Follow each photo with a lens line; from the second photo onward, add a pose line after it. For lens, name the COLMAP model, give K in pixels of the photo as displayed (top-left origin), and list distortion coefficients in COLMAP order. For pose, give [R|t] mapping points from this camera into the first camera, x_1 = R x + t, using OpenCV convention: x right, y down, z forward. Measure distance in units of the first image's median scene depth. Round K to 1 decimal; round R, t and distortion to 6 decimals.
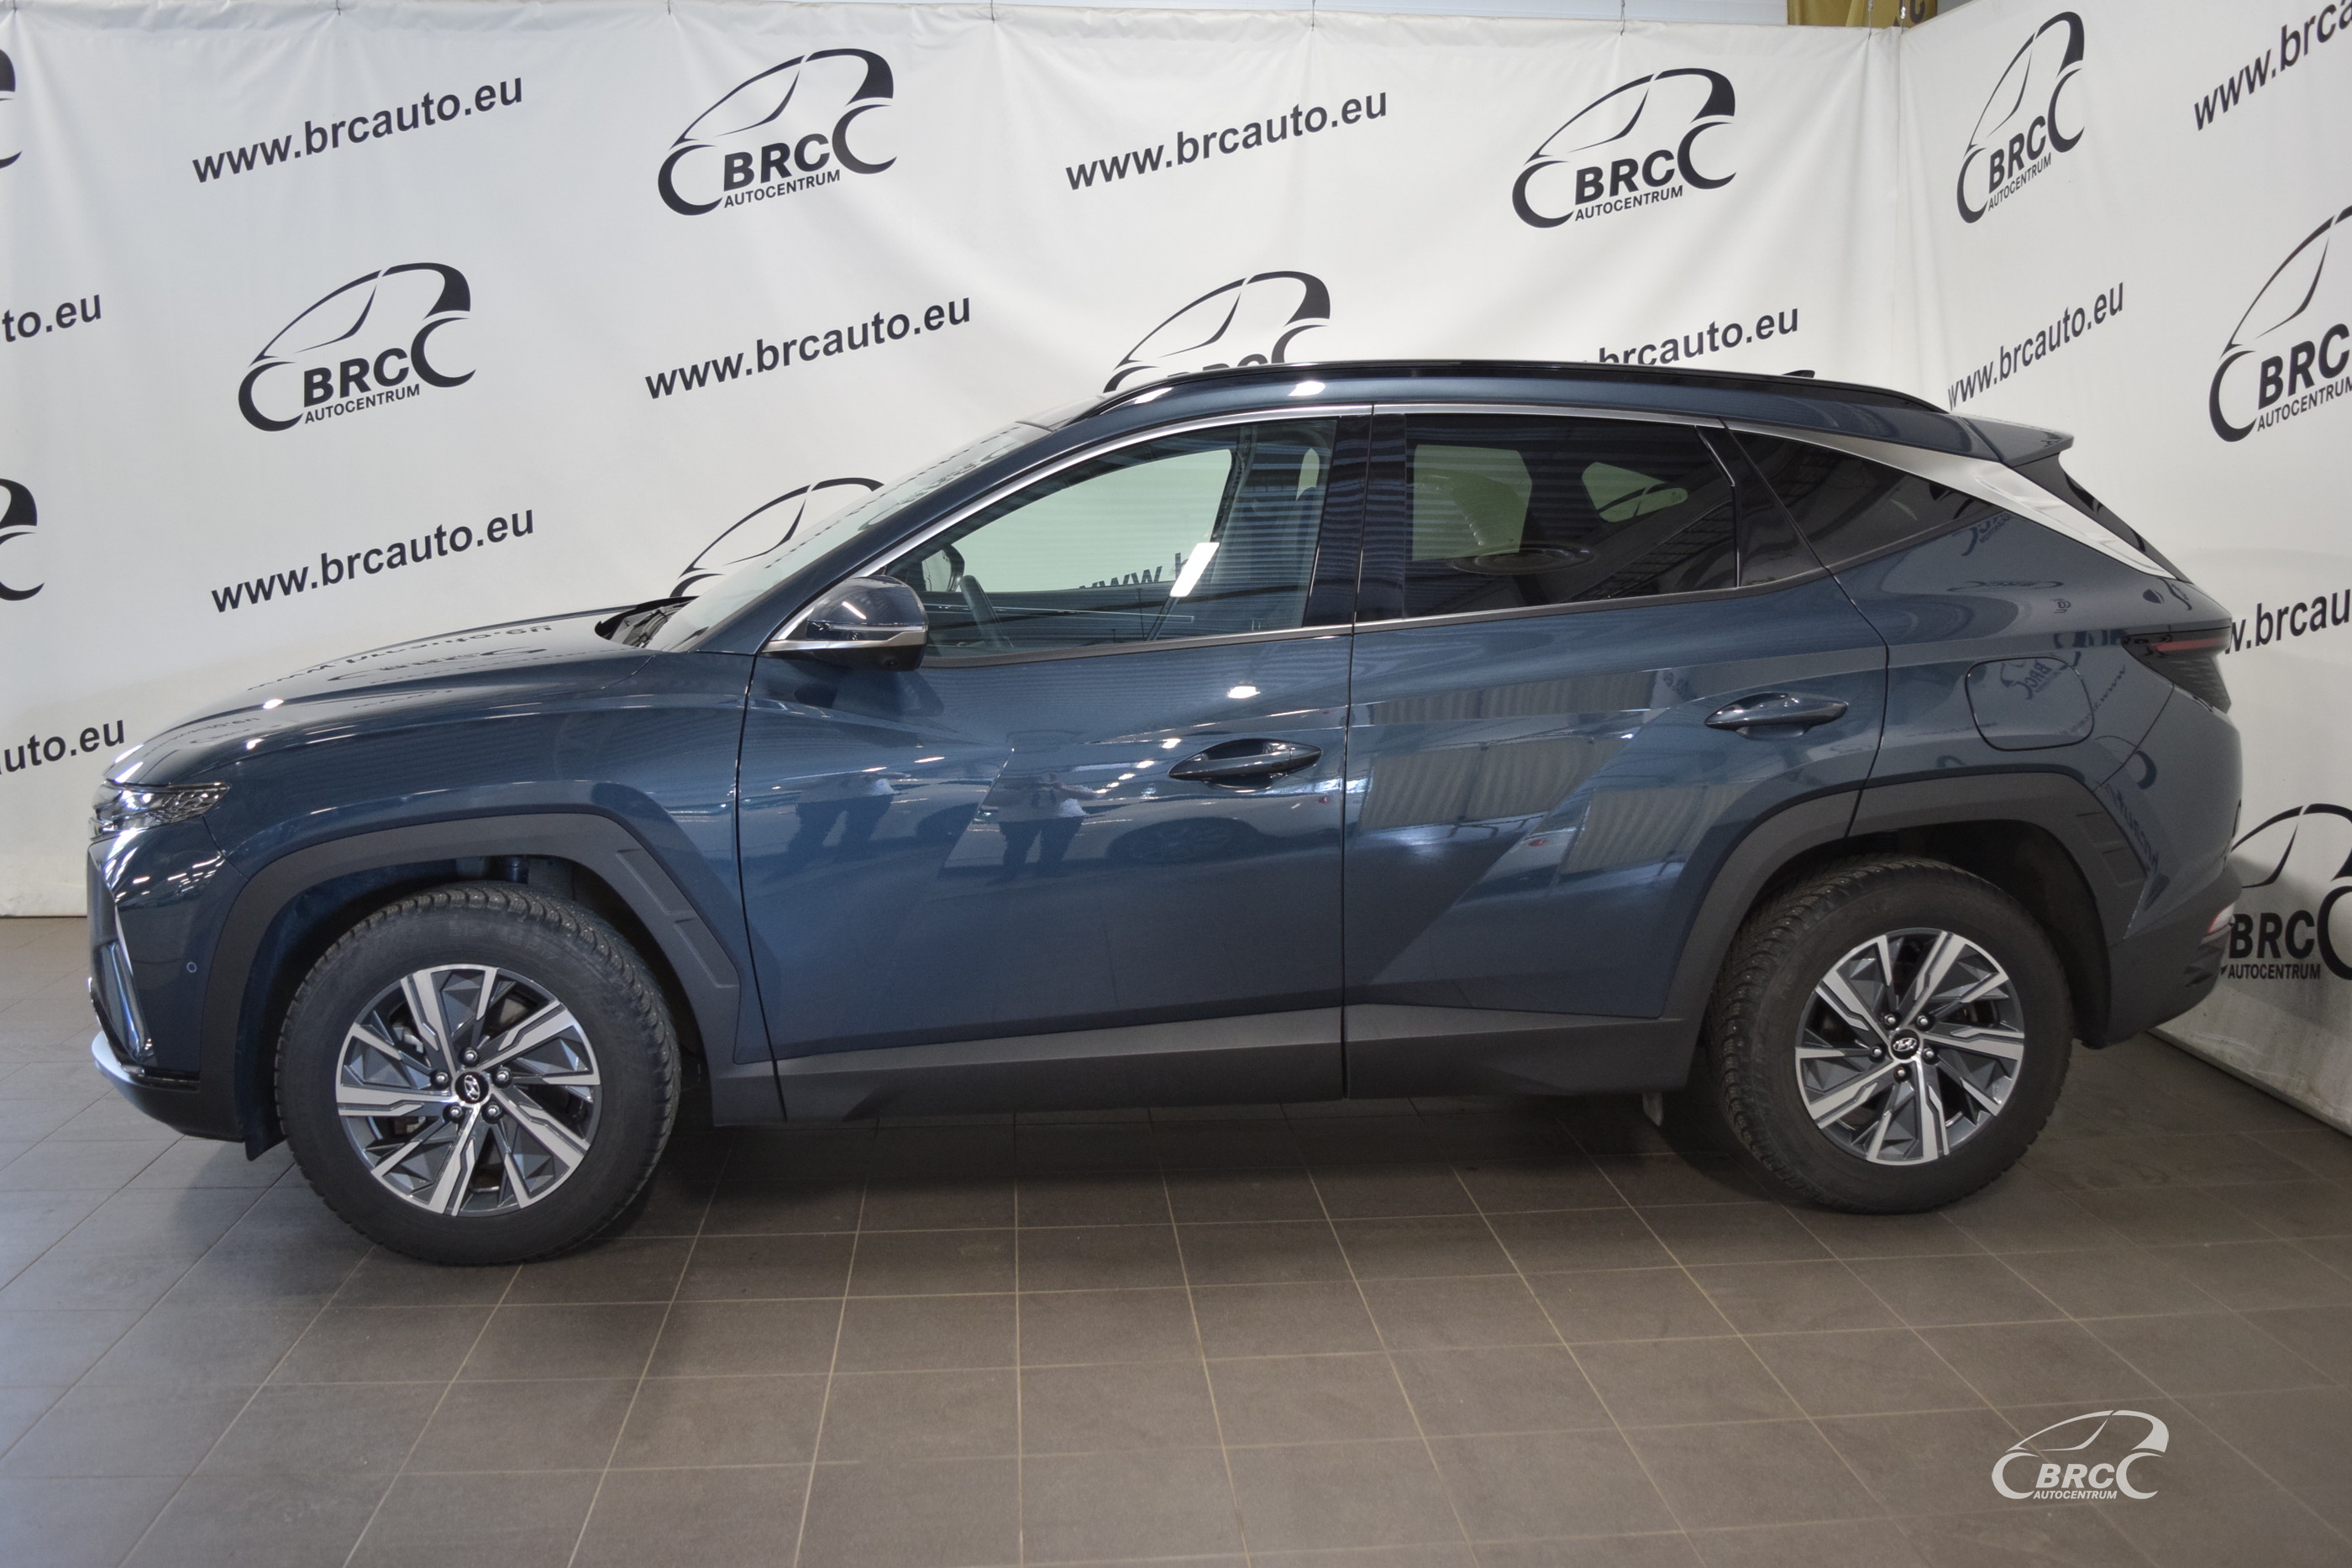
lens RADIAL K [[1967.0, 0, 1180.1], [0, 1967.0, 788.6], [0, 0, 1]] dist [-0.084313, -0.003911]
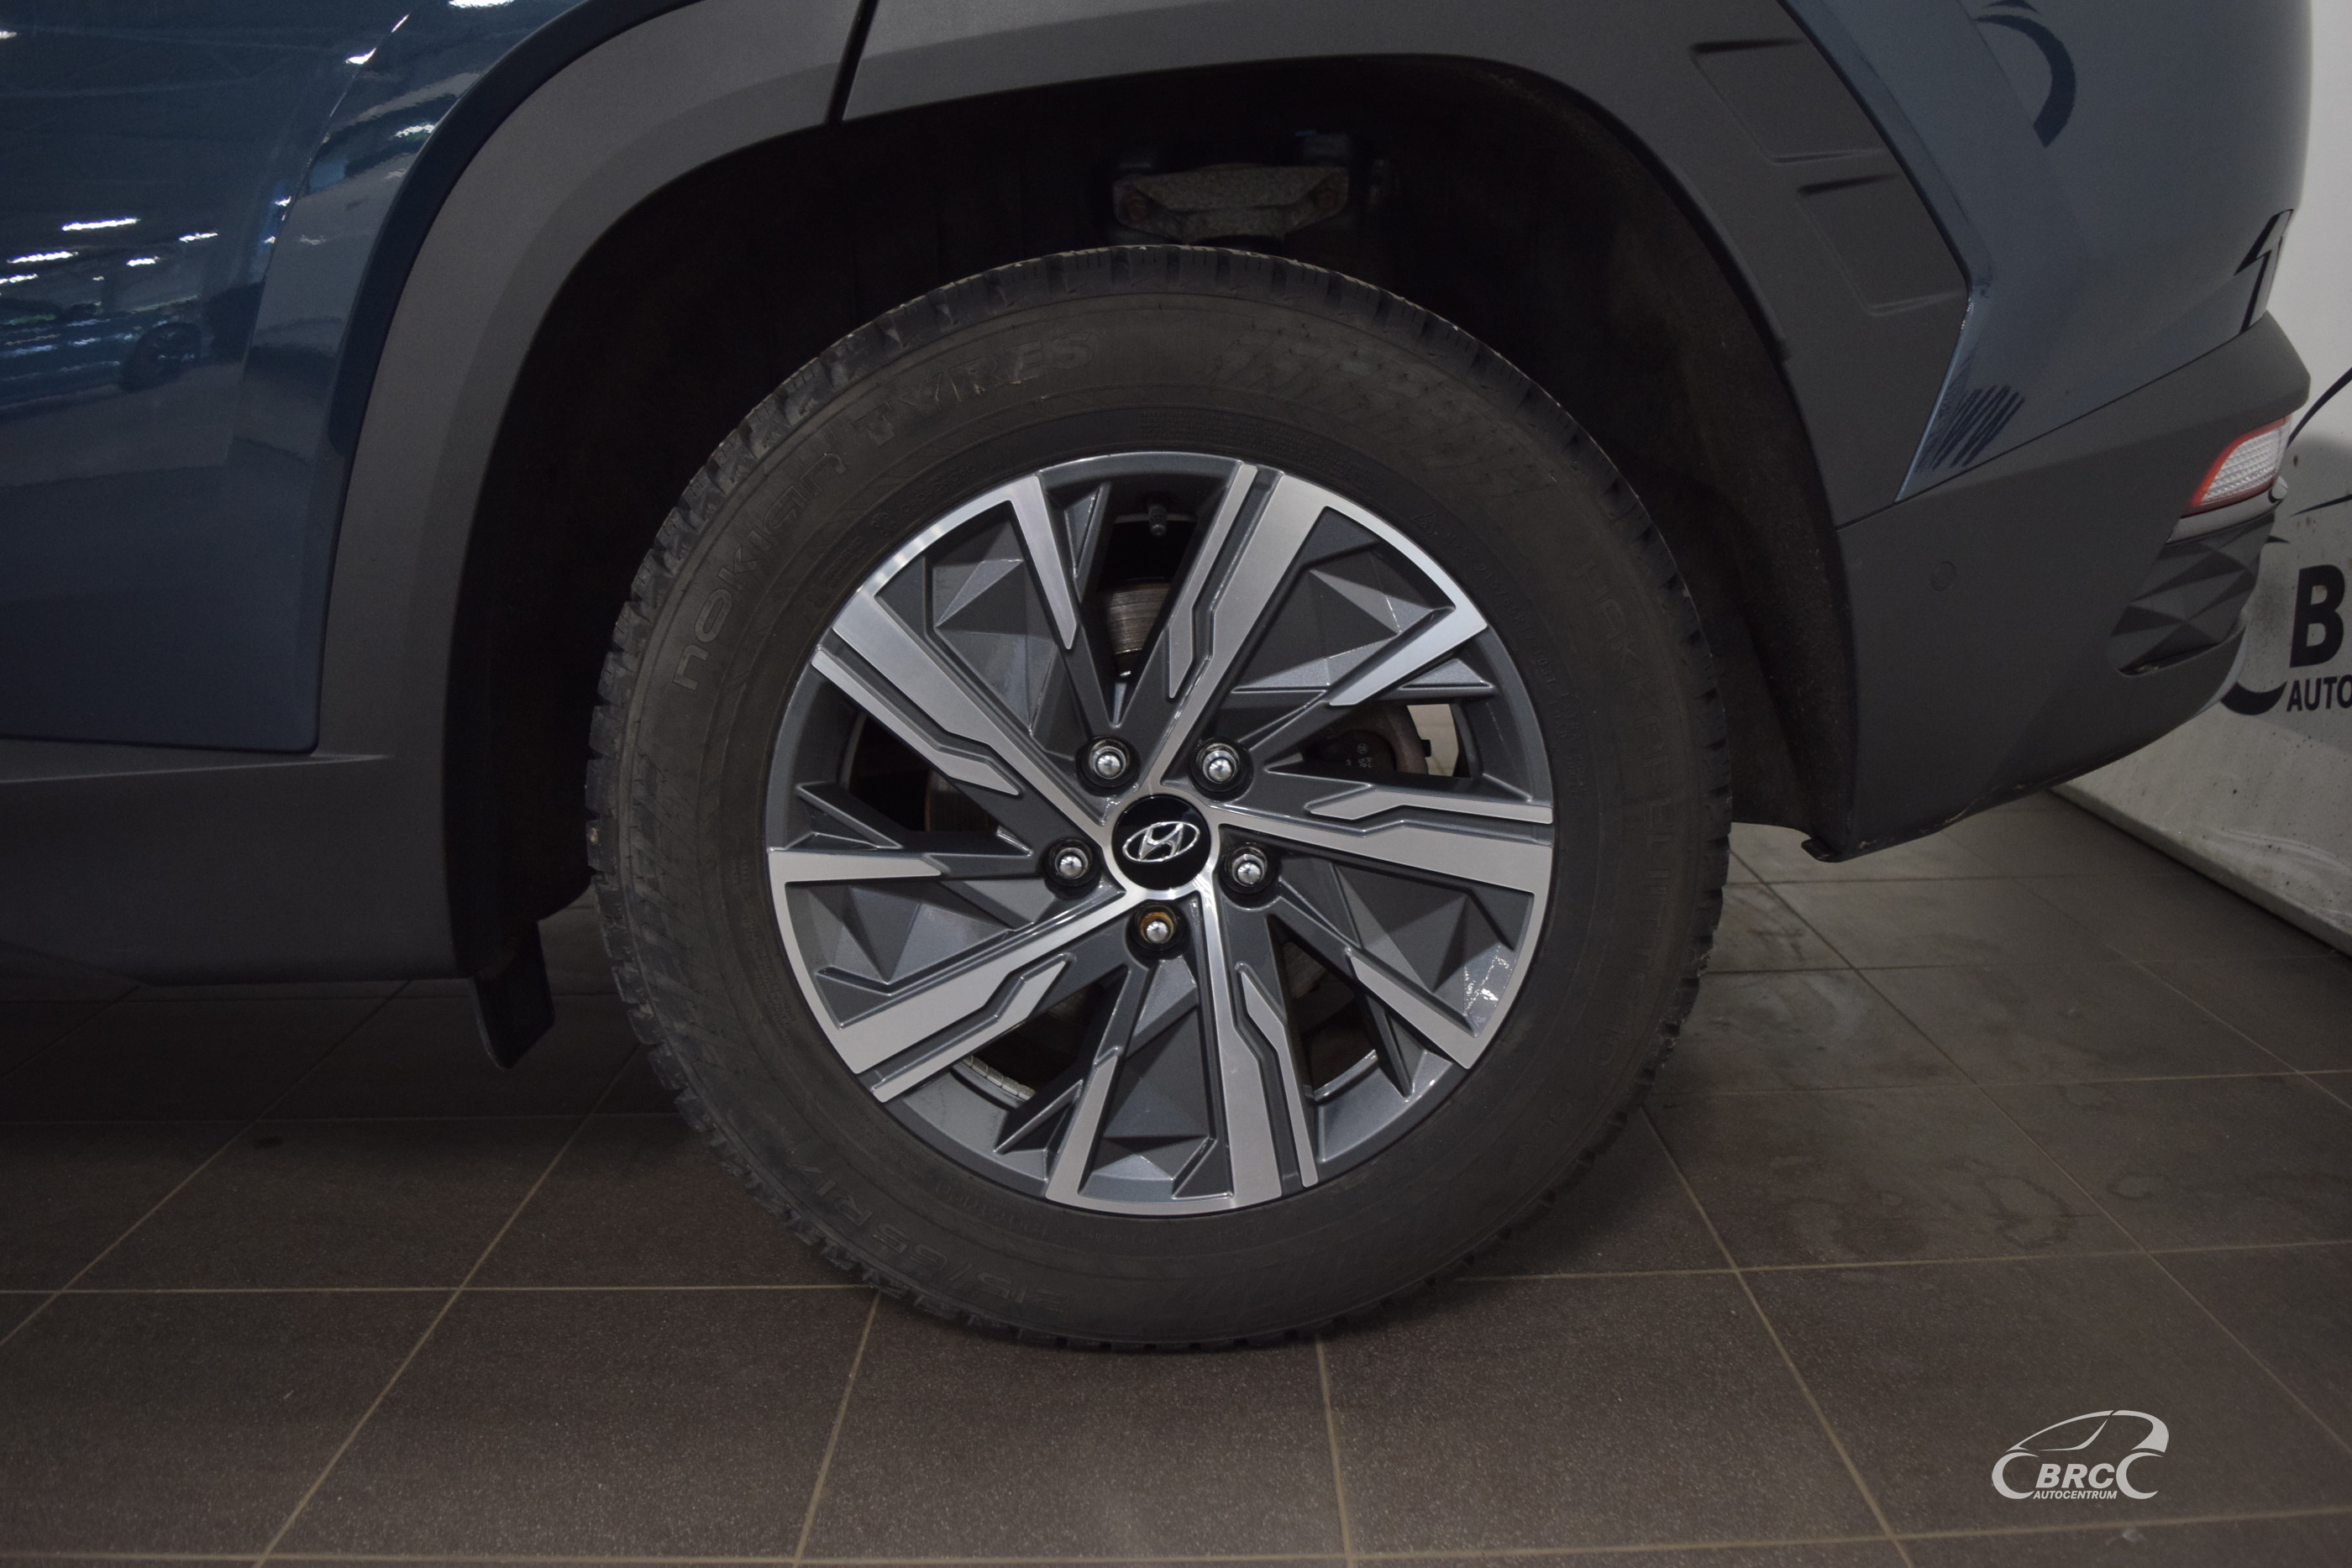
lens RADIAL K [[1826.5, 0, 1184.8], [0, 1826.5, 775.4], [0, 0, 1]] dist [-0.097459, 0.025284]
pose [[0.997078, -0.005761, -0.076169, 0.400215], [0.012001, 0.996583, 0.081718, 0.097204], [0.075438, -0.082393, 0.993741, 0.707655]]
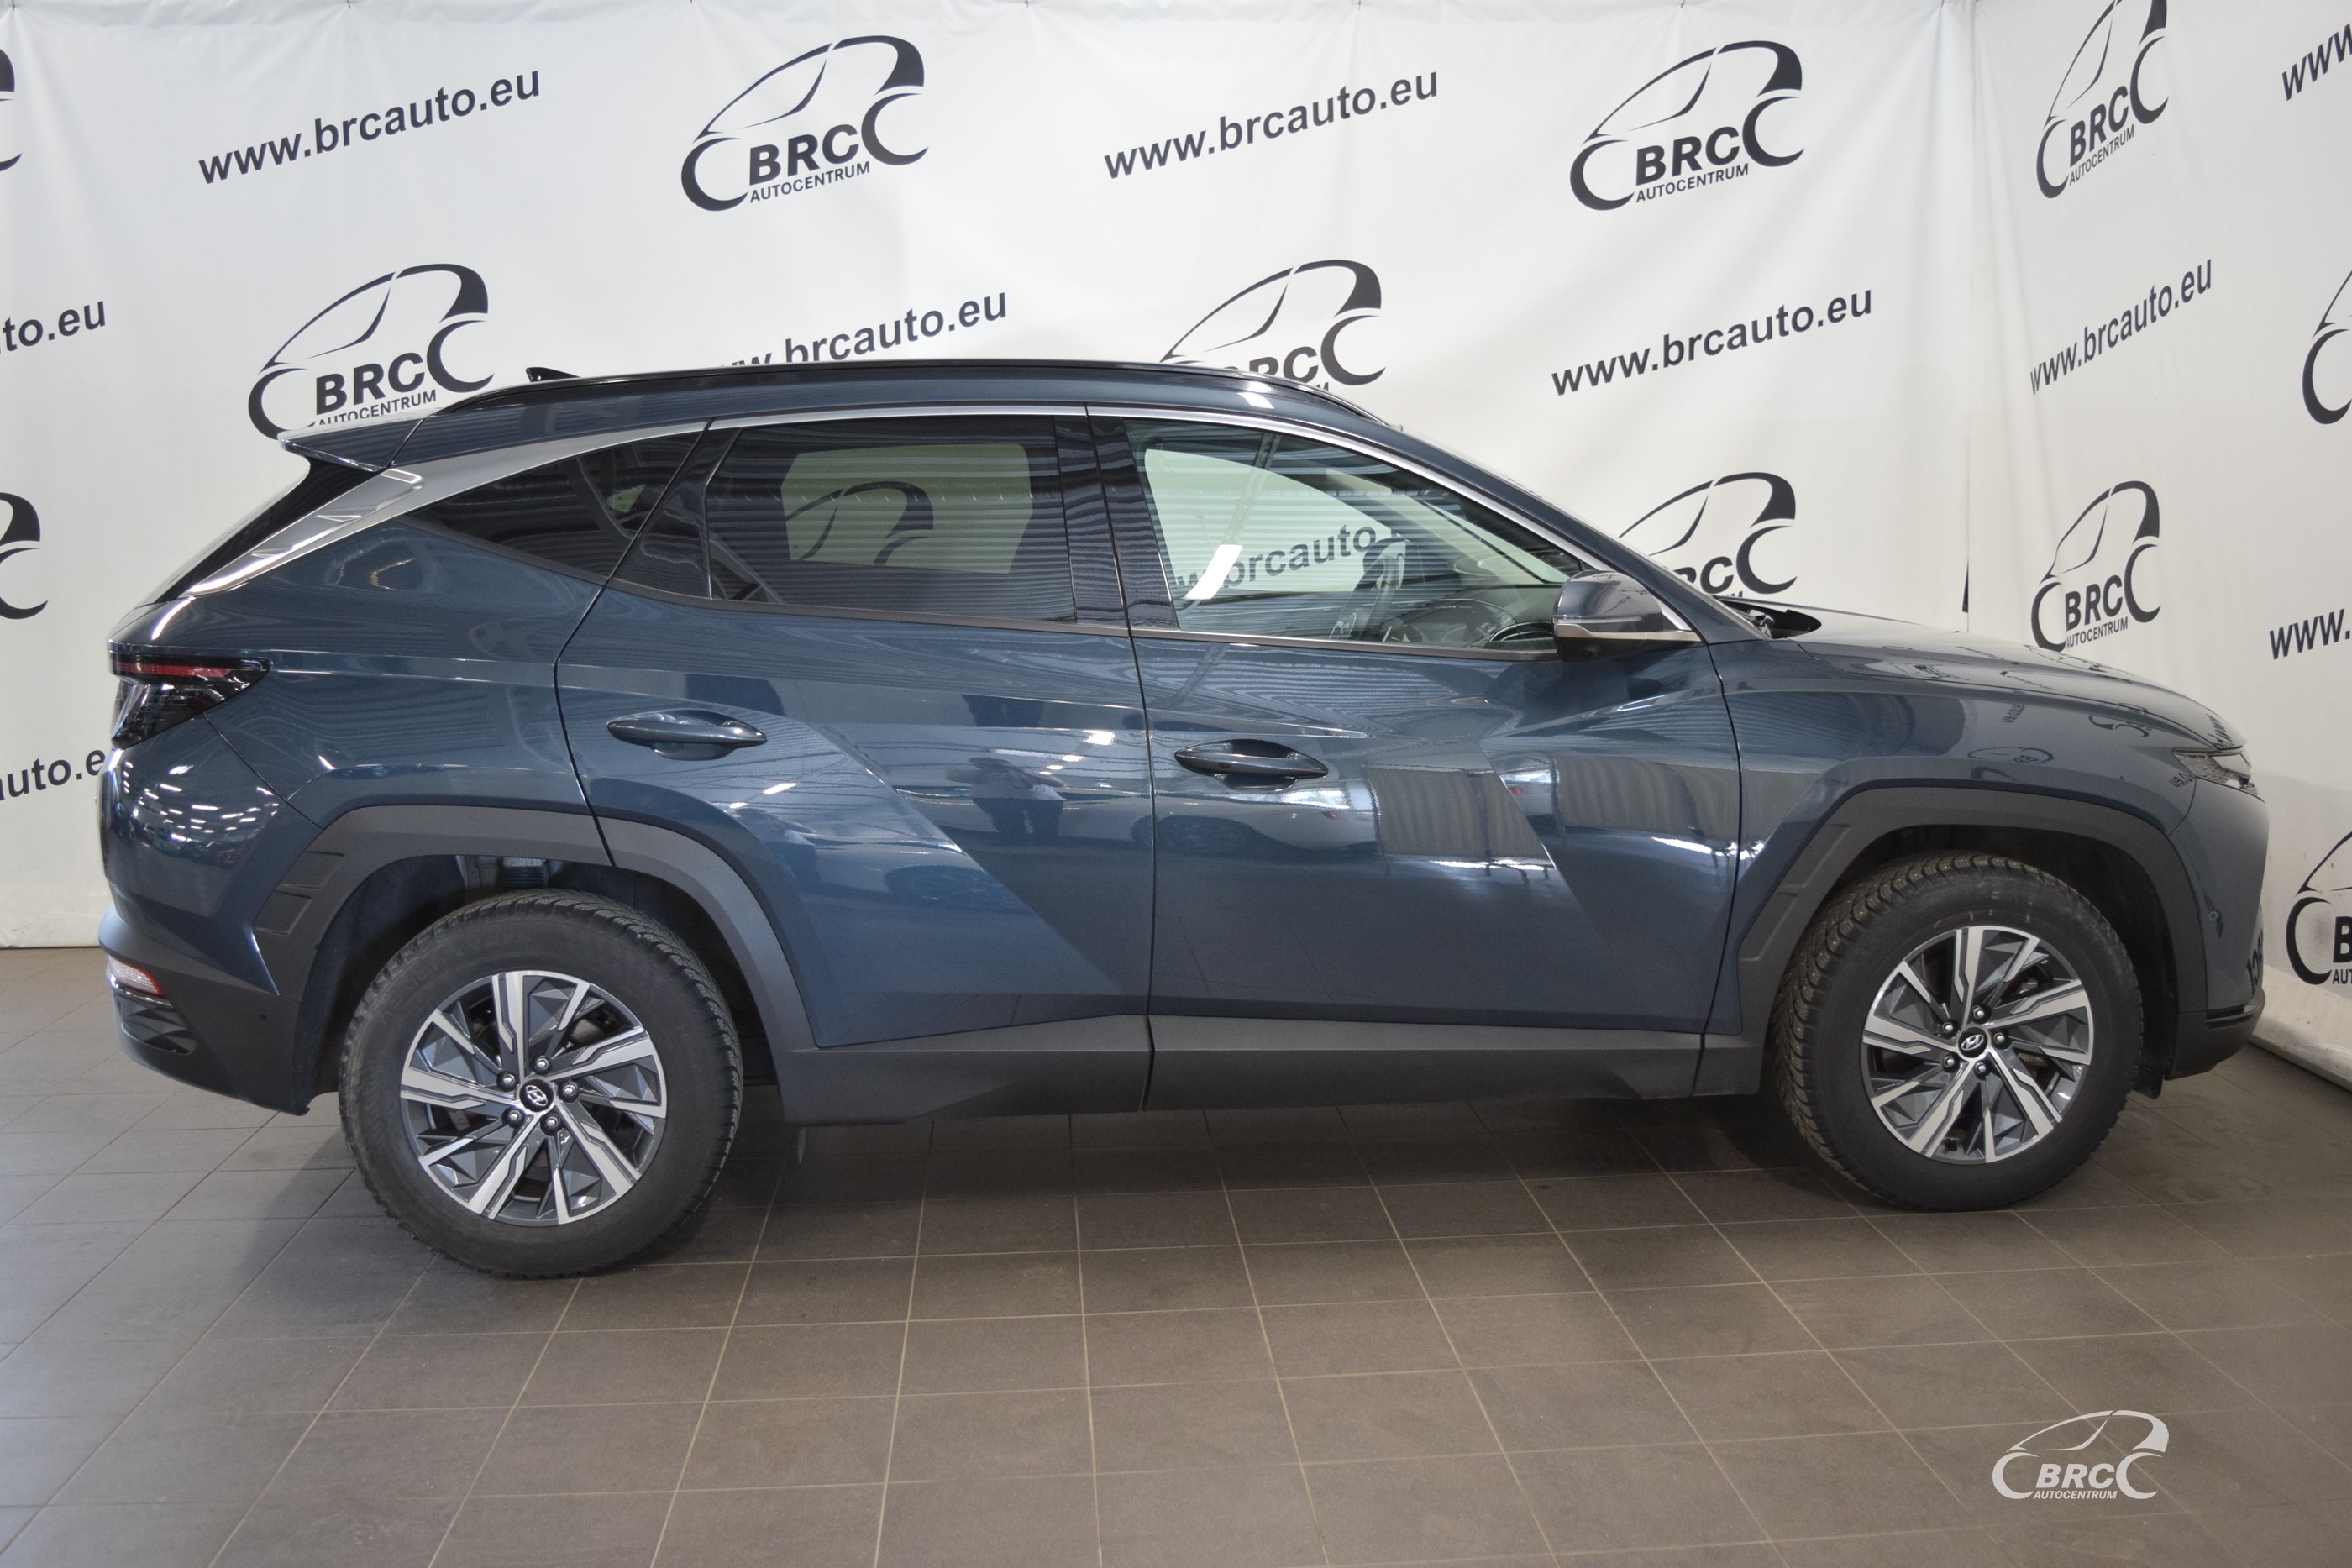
lens RADIAL K [[2115.7, 0, 1178.2], [0, 2115.7, 775.8], [0, 0, 1]] dist [-0.085942, 0.007932]
pose [[0.999778, -0.011997, -0.017305, -0.013248], [0.011754, 0.999832, -0.014087, 0.003536], [0.017471, 0.013880, 0.999751, -0.050263]]
